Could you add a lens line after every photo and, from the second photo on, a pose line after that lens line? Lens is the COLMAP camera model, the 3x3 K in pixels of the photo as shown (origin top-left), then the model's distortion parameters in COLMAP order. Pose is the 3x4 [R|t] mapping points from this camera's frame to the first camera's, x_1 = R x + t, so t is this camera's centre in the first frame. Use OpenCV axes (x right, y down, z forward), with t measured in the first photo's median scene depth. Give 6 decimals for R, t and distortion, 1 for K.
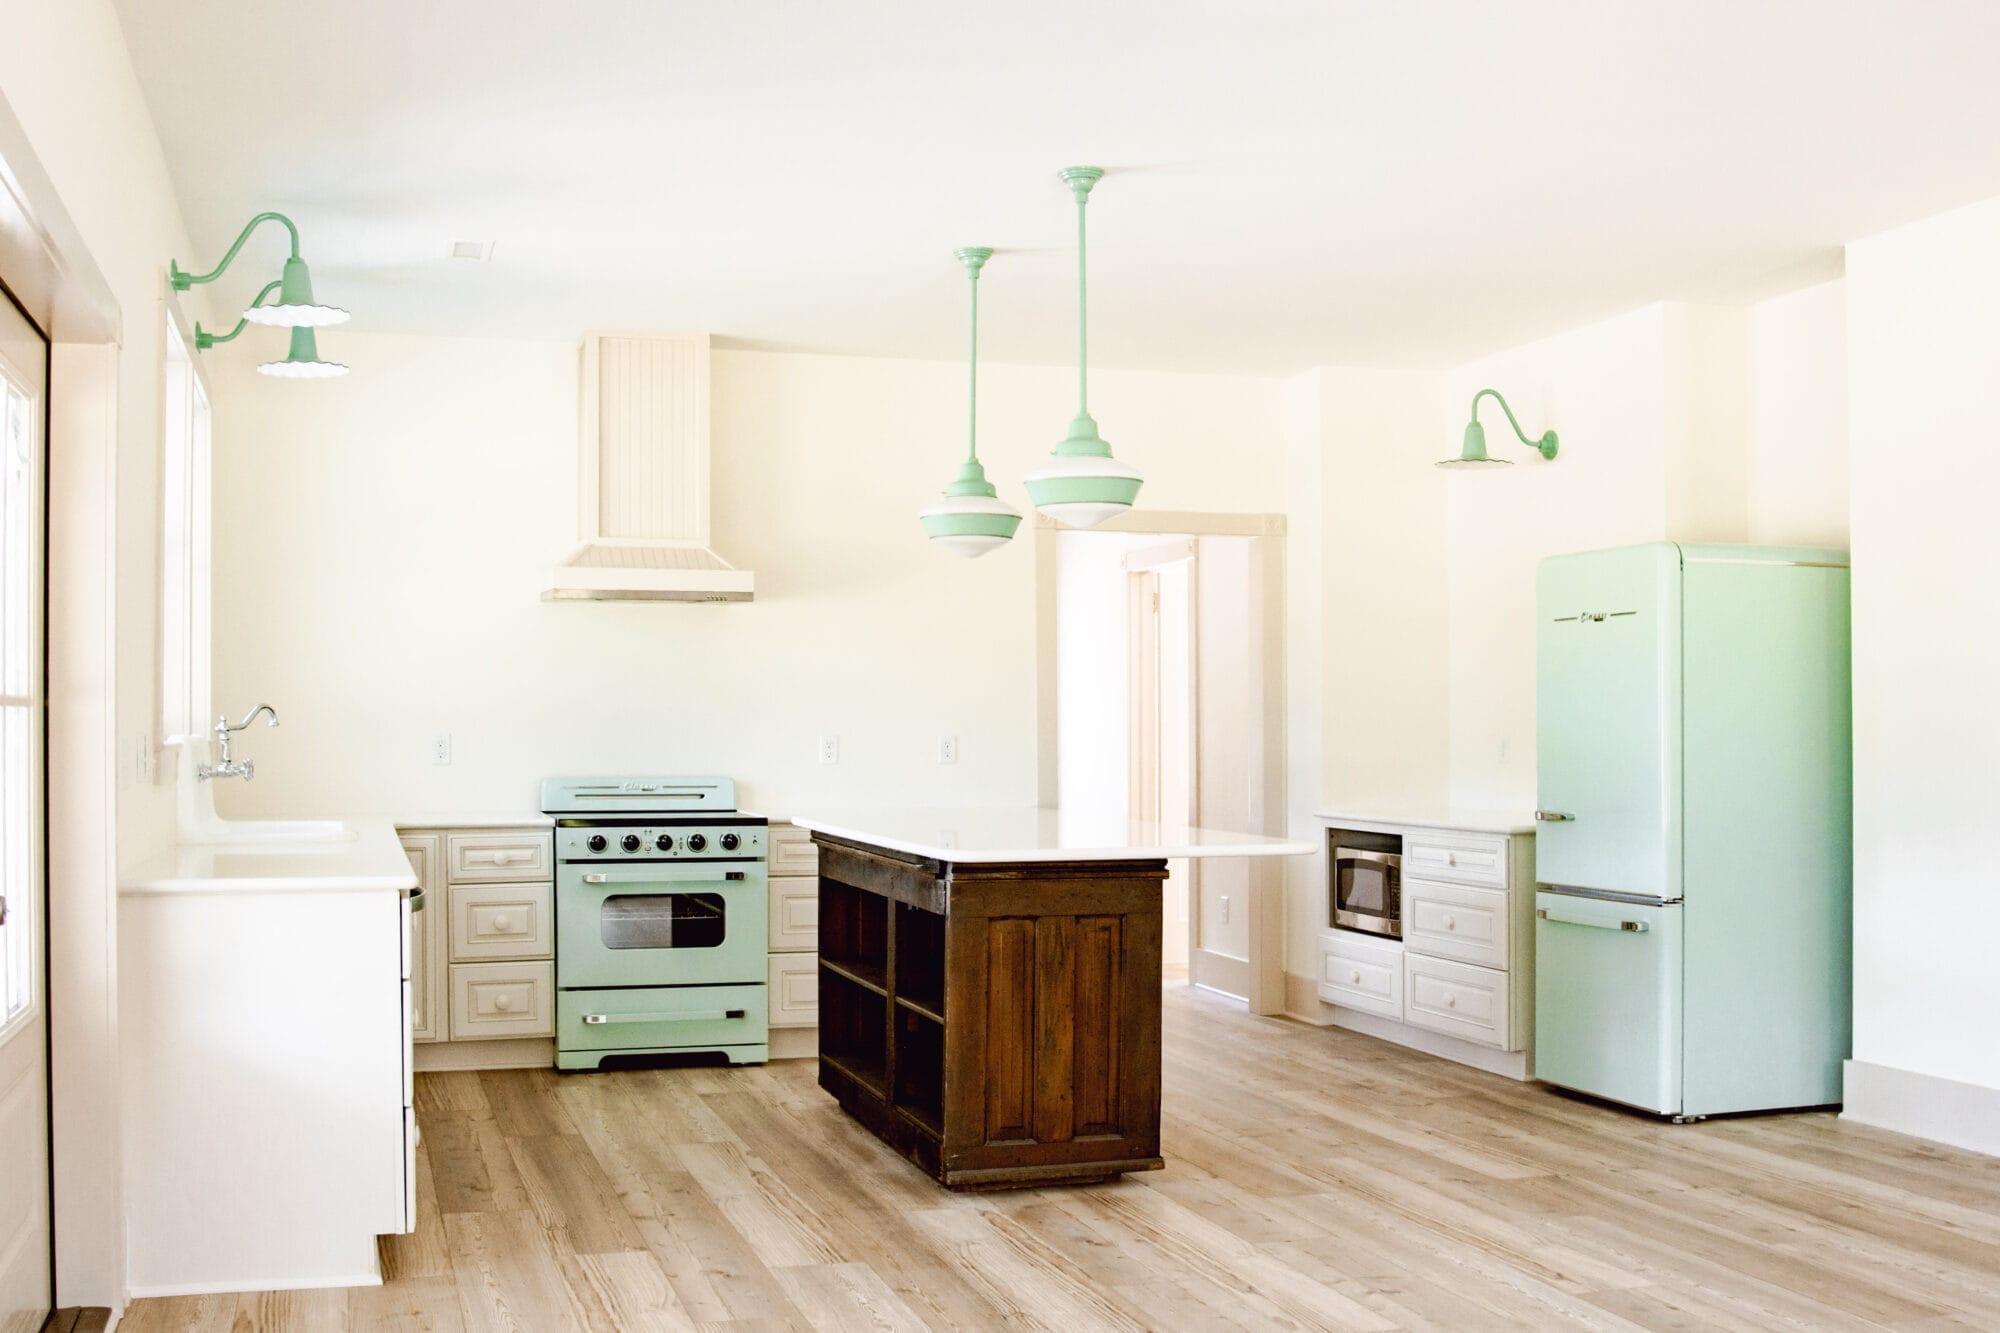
lens RADIAL K [[2136.2, 0, 985.0], [0, 2136.2, 718.1], [0, 0, 1]] dist [-0.100998, 0.000000]
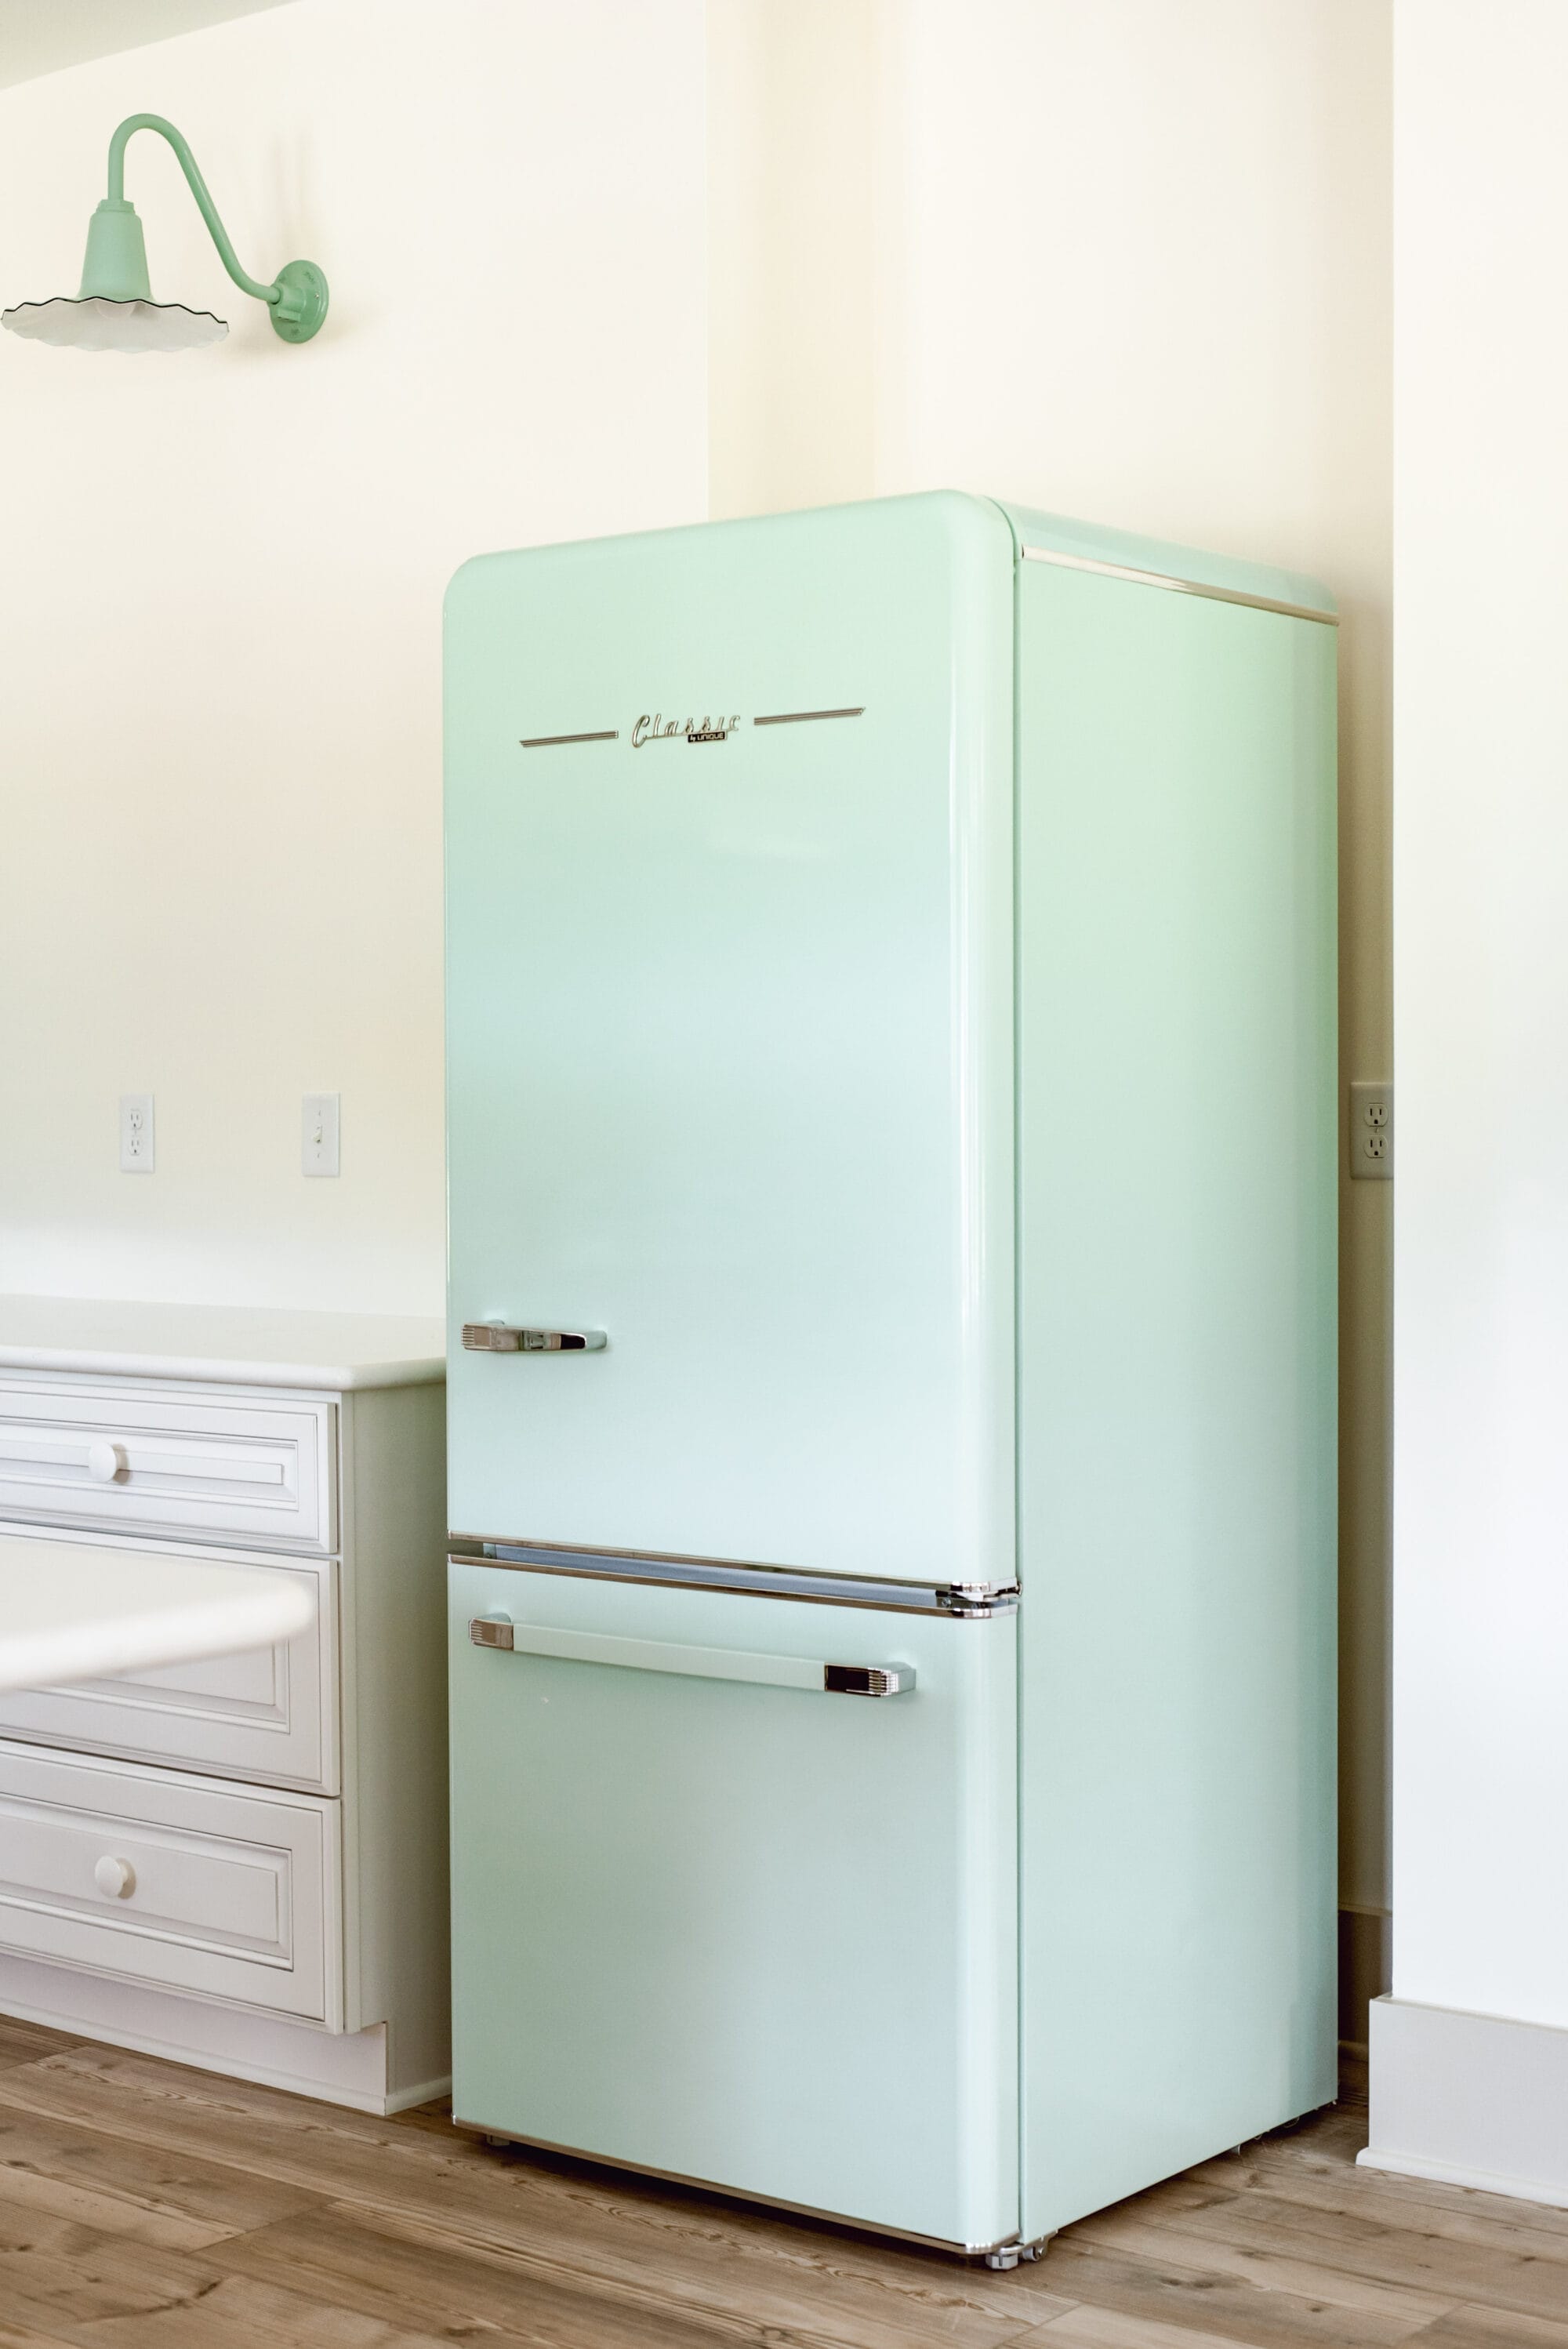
lens RADIAL K [[3434.8, 0, 785.8], [0, 3434.8, 1192.7], [0, 0, 1]] dist [-0.005157, 0.000000]
pose [[0.827387, -0.018712, 0.561320, 0.001434], [0.000444, 0.999466, 0.032663, 0.006021], [-0.561632, -0.026776, 0.826954, 0.523244]]
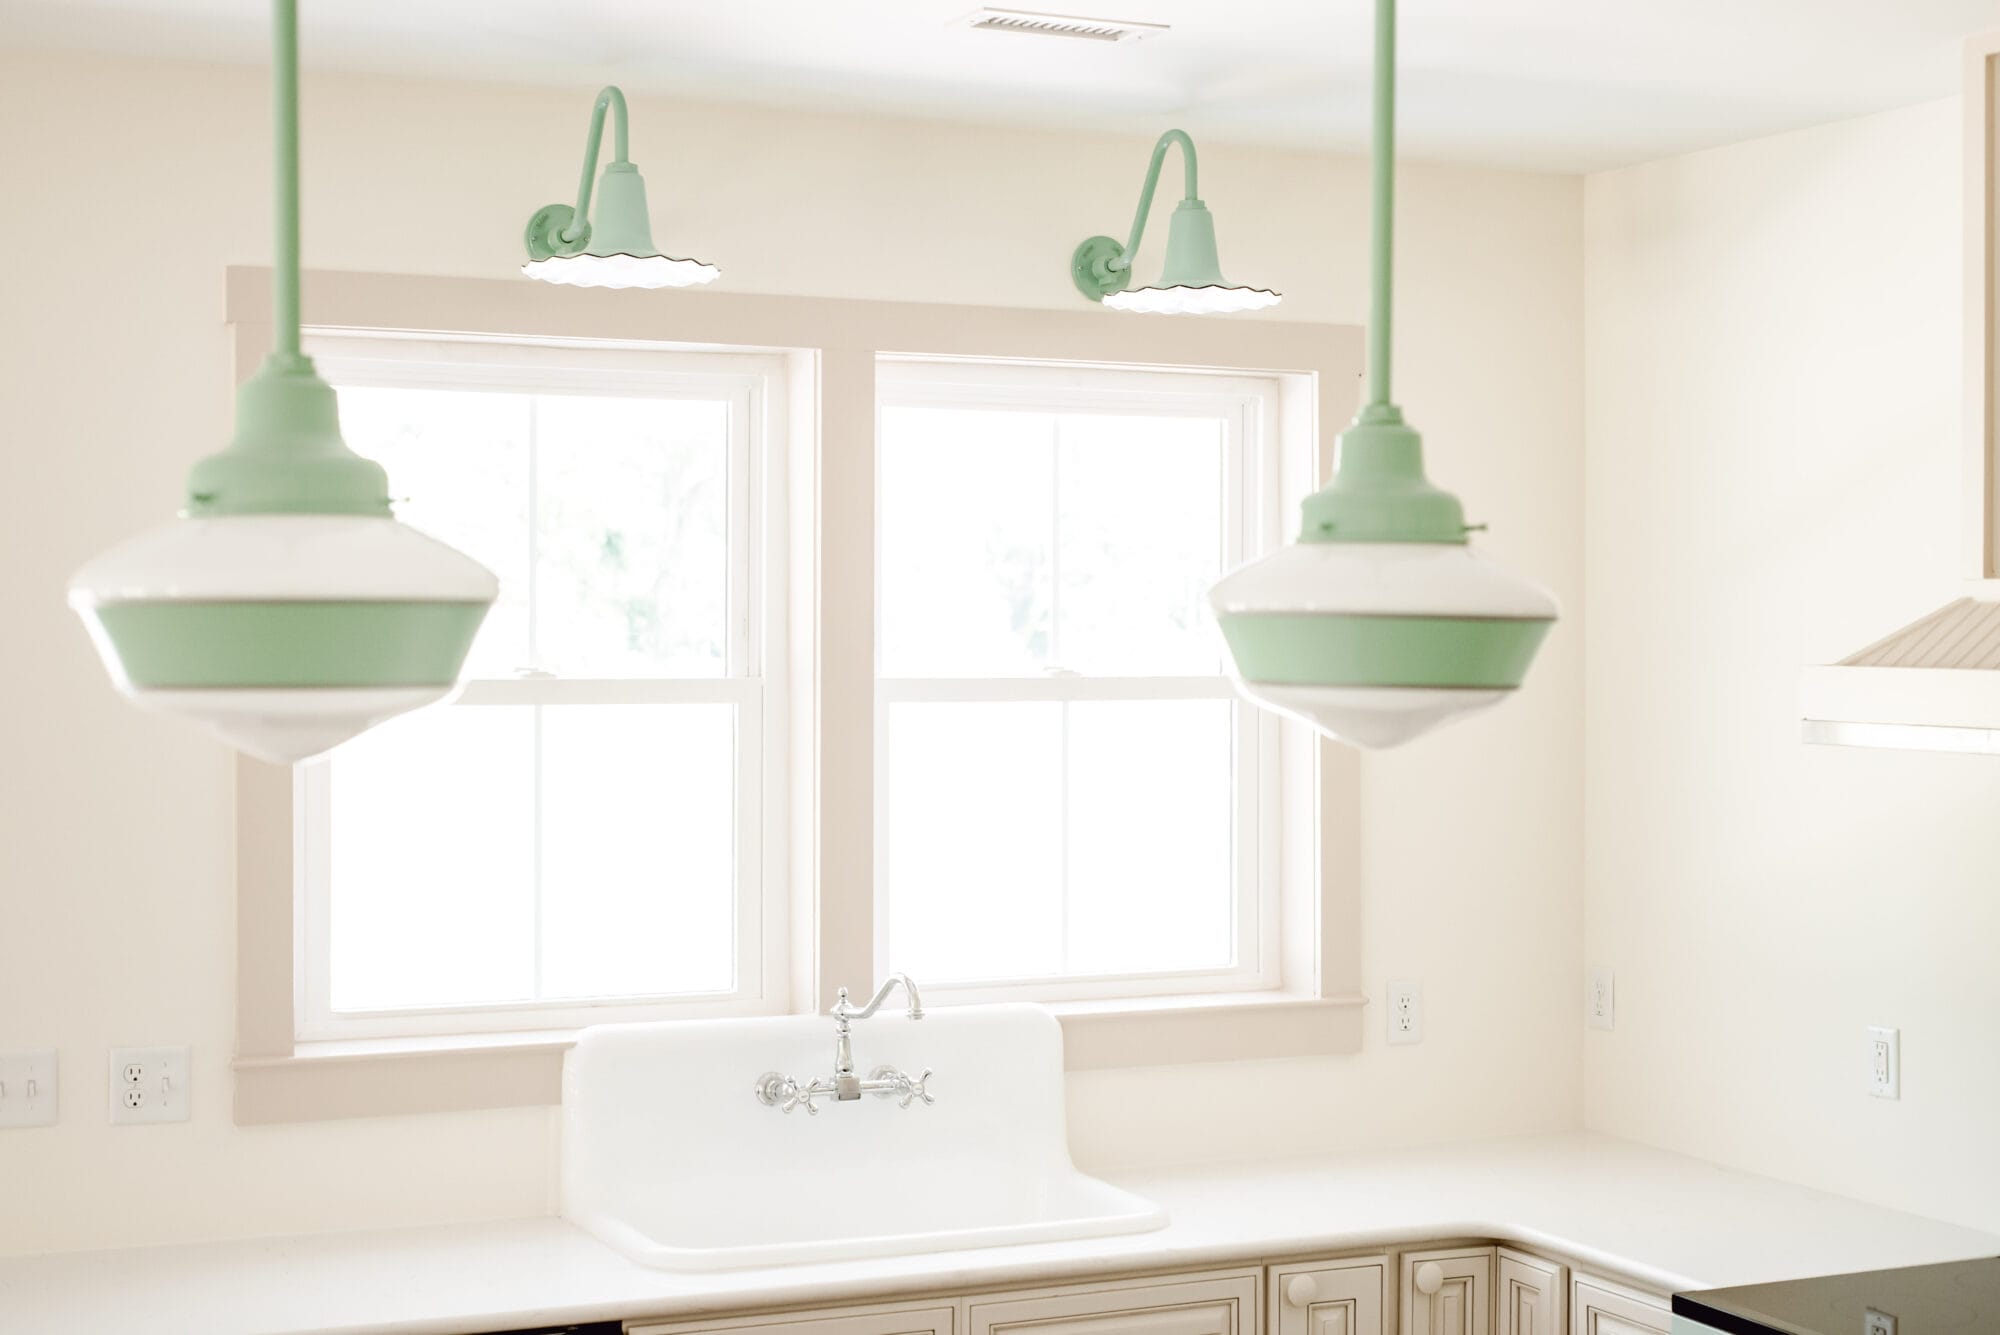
lens RADIAL K [[2924.5, 0, 1008.0], [0, 2924.5, 683.4], [0, 0, 1]] dist [-0.005157, 0.000000]
pose [[0.131539, 0.024302, -0.991013, 0.354709], [-0.000363, 0.999701, 0.024467, -0.087716], [0.991311, -0.002858, 0.131509, 0.834056]]
